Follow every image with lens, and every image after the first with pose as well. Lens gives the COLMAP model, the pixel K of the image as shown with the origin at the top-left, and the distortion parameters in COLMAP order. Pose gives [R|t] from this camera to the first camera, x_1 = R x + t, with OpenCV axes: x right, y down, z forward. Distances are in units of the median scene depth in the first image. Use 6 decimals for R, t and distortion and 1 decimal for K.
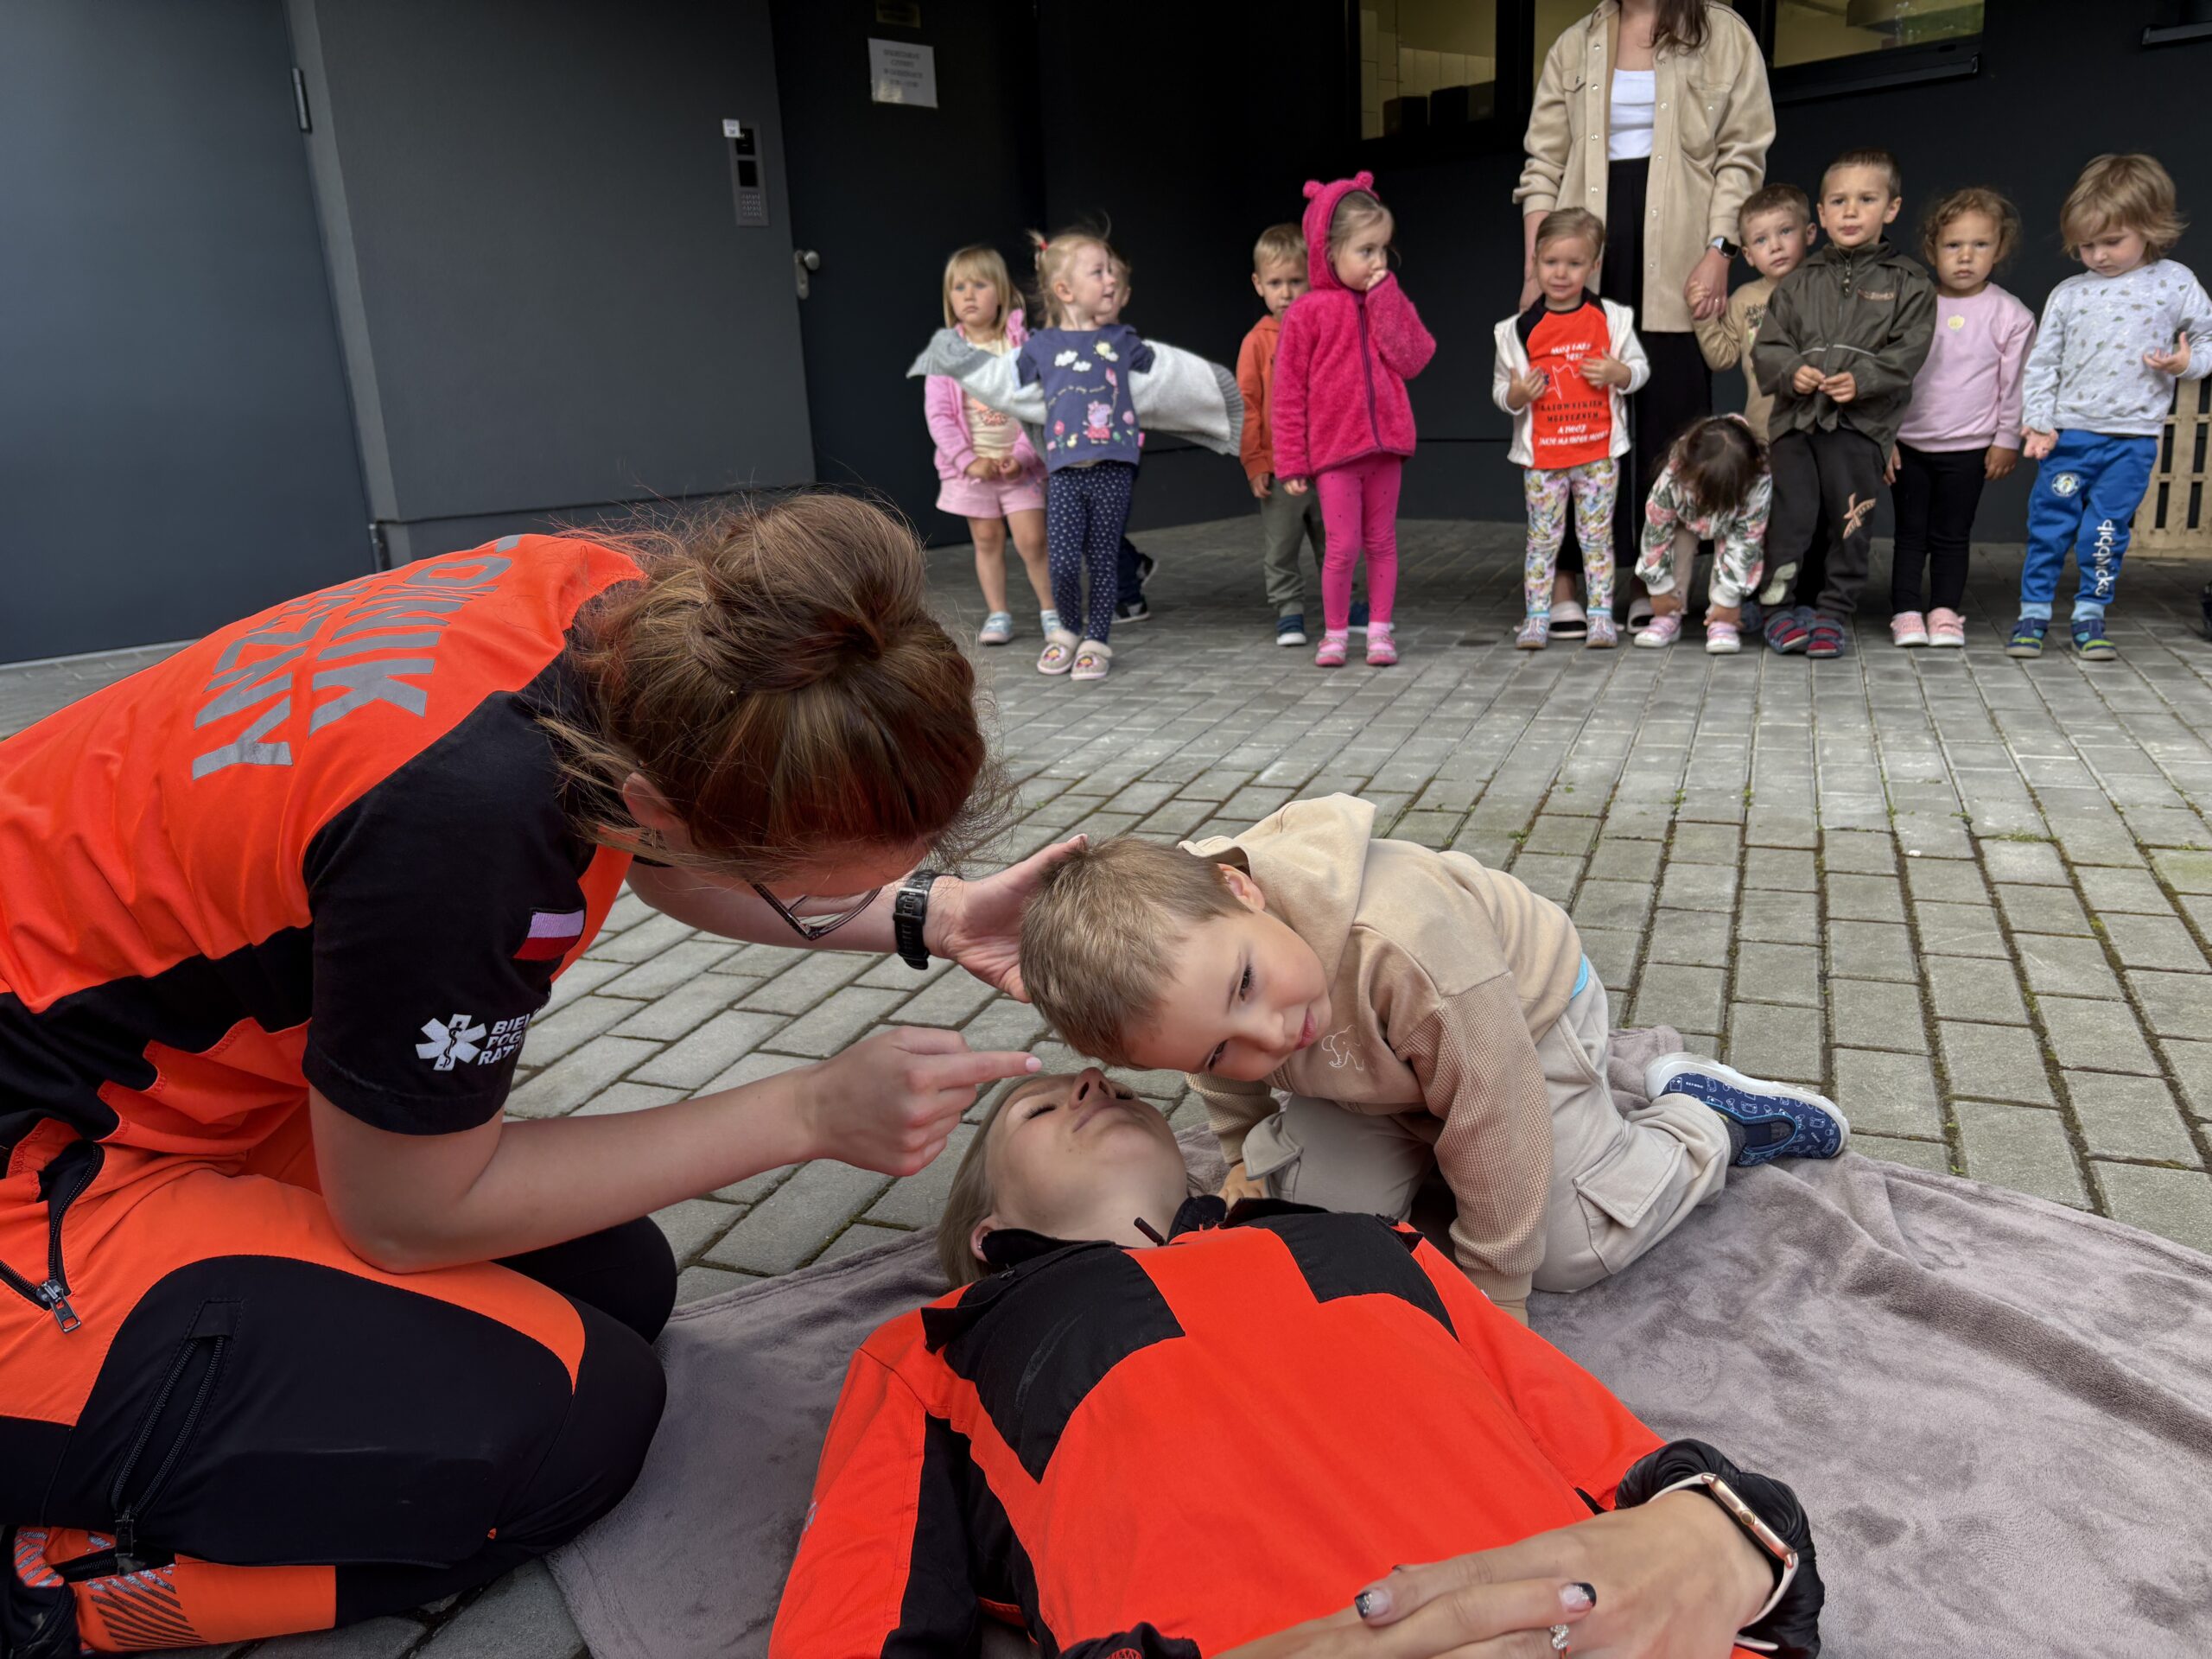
lens RADIAL K [[1674.5, 0, 1105.9], [0, 1674.5, 827.2], [0, 0, 1]] dist [0.035619, -0.031206]
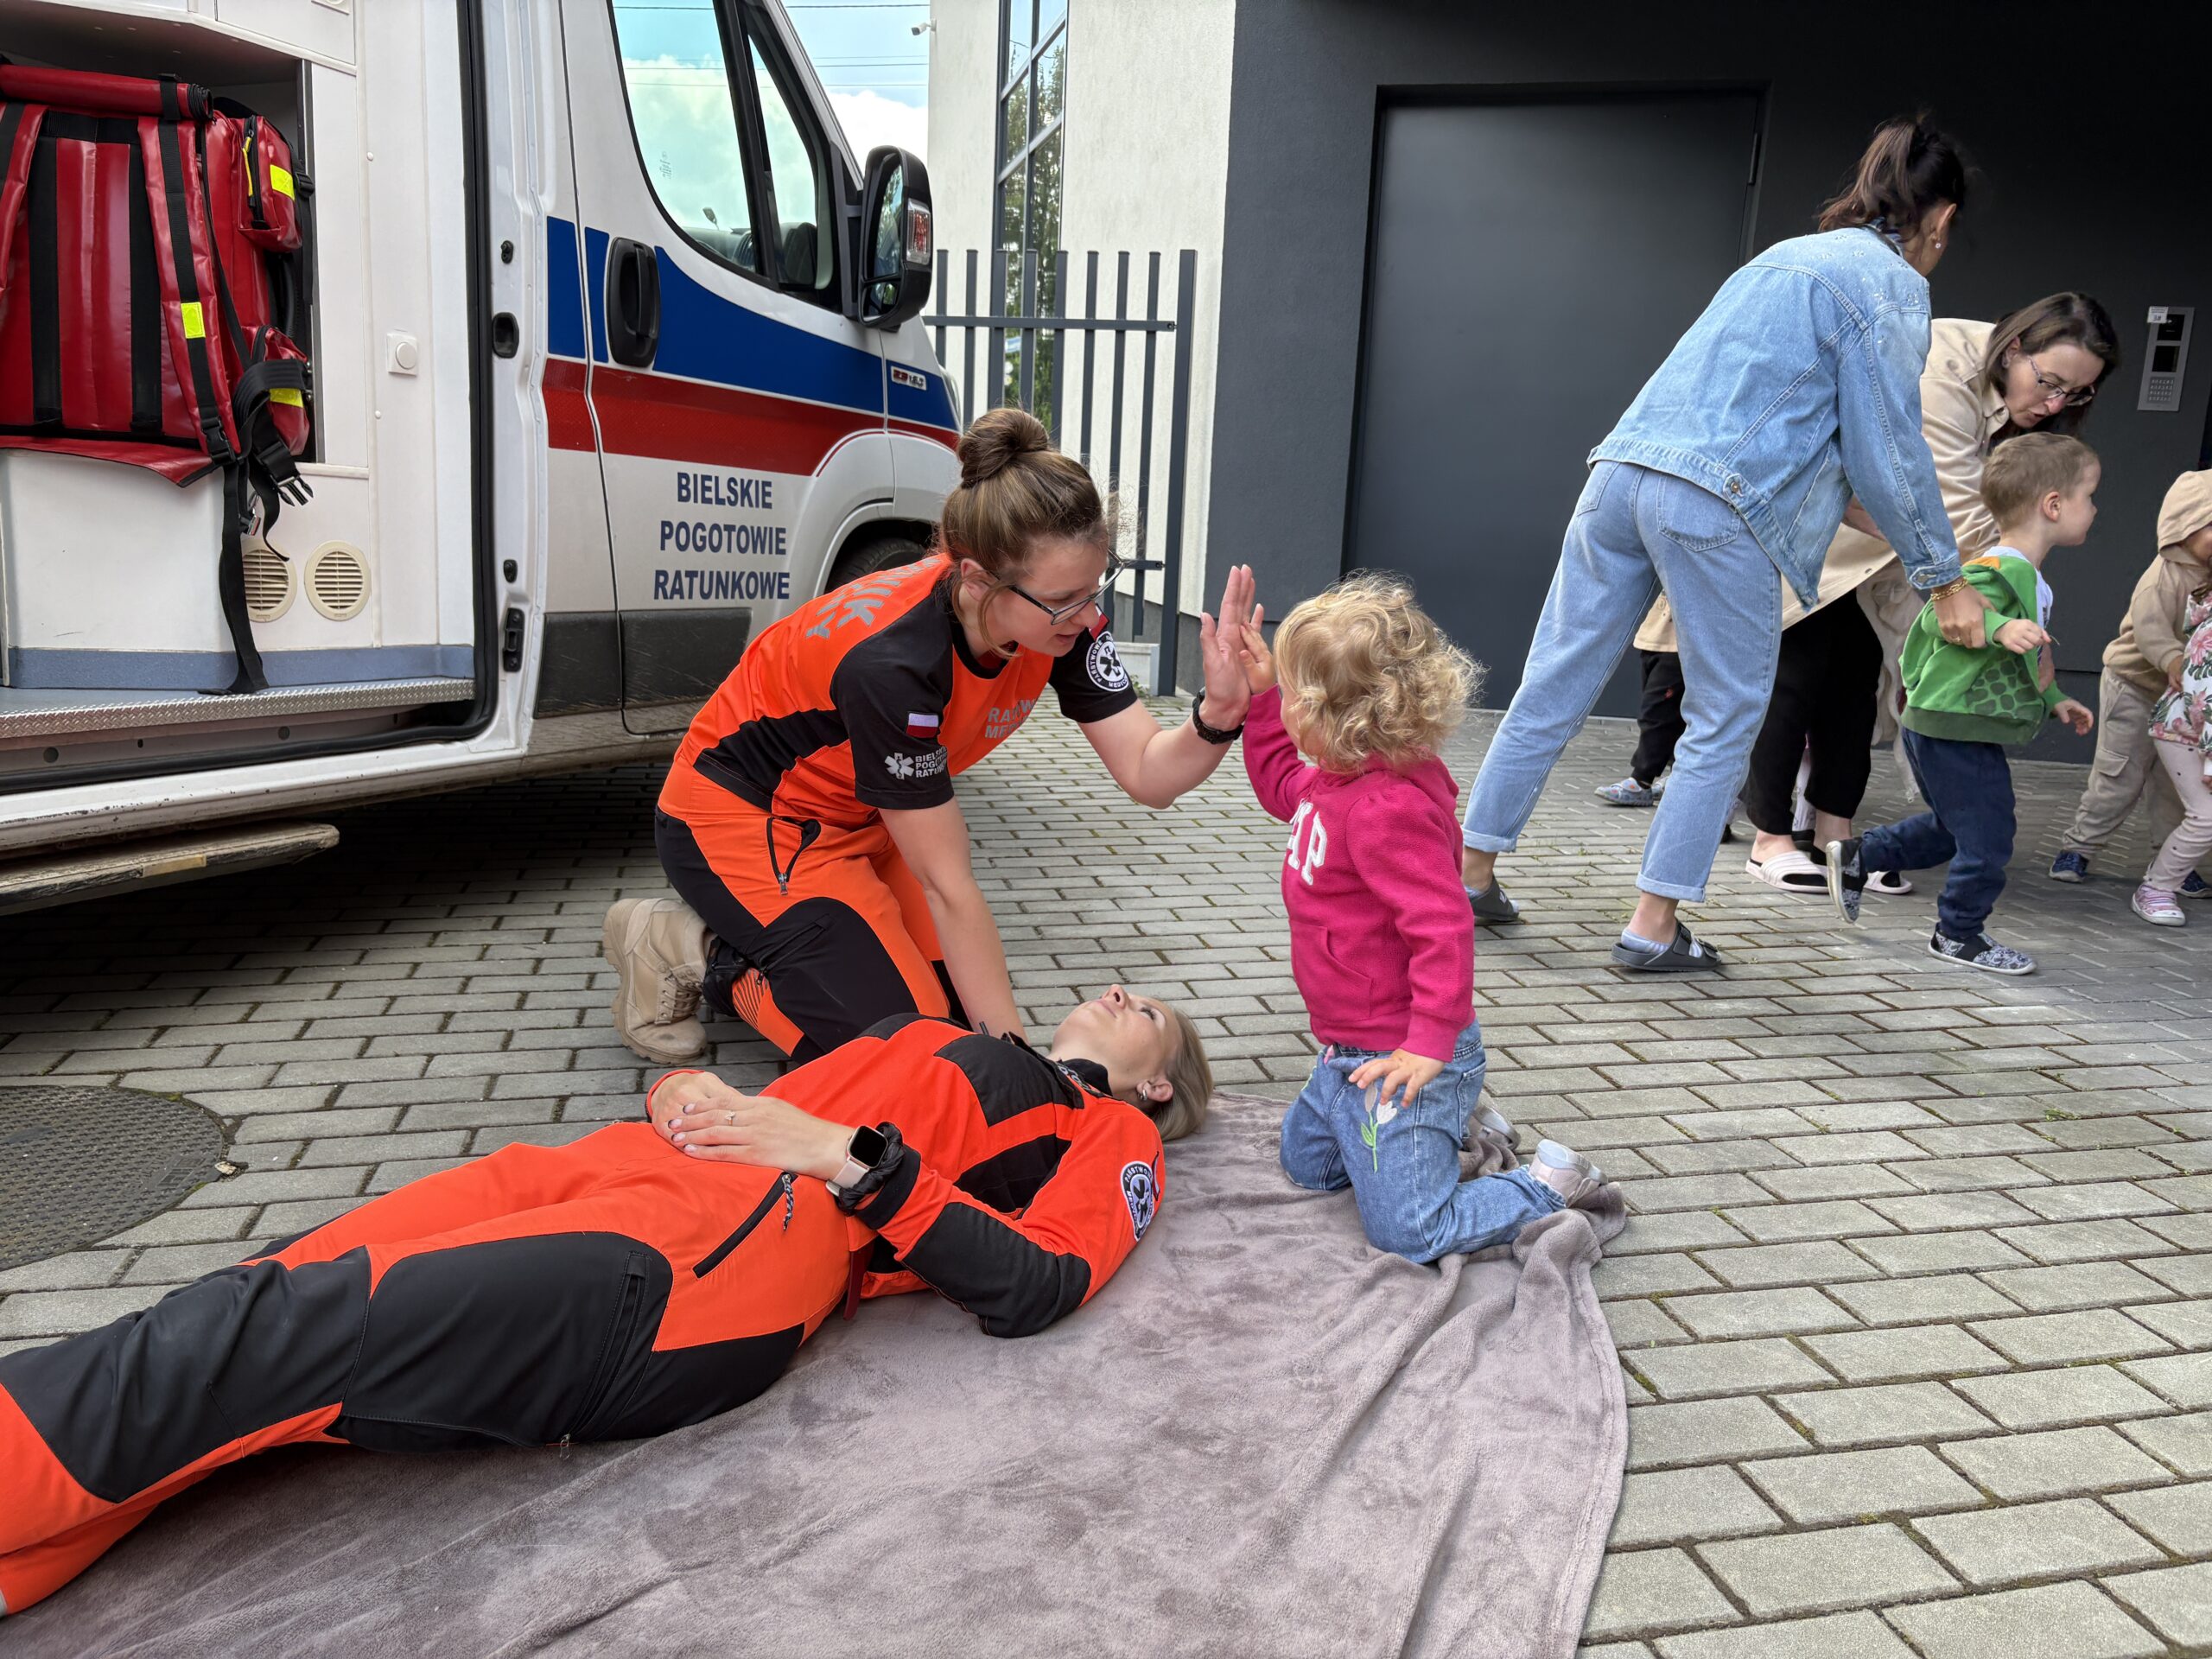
lens RADIAL K [[1674.5, 0, 1103.7], [0, 1674.5, 819.3], [0, 0, 1]] dist [0.035619, -0.031206]
pose [[0.561879, 0.232243, -0.793949, 0.808555], [-0.288397, 0.954559, 0.075125, -0.087499], [0.775319, 0.186762, 0.603325, -0.047603]]
